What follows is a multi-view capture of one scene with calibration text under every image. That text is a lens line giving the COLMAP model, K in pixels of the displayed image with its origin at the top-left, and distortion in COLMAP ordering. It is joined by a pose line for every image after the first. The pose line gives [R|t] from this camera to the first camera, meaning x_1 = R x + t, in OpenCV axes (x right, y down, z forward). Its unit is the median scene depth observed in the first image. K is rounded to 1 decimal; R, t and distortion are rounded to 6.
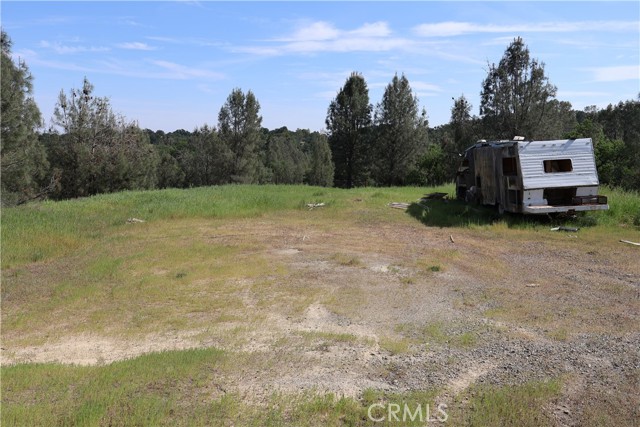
lens RADIAL K [[530.5, 0, 316.1], [0, 530.5, 220.6], [0, 0, 1]] dist [-0.009889, -0.014030]
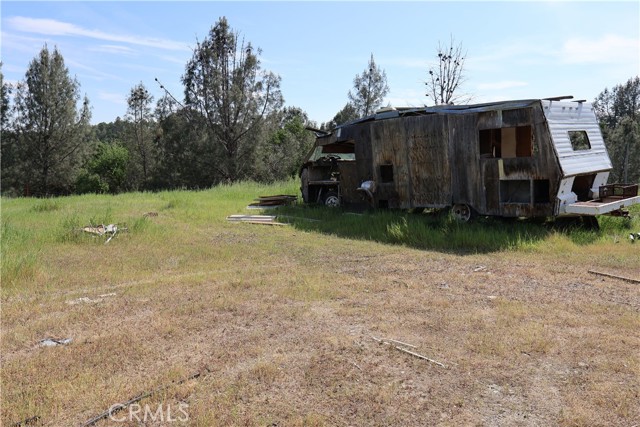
lens RADIAL K [[505.1, 0, 317.2], [0, 505.1, 209.7], [0, 0, 1]] dist [-0.006746, -0.013963]
pose [[0.734175, -0.053545, 0.676846, -0.059995], [0.078905, 0.996859, -0.006728, -0.012433], [-0.674360, 0.058346, 0.736094, 0.233710]]
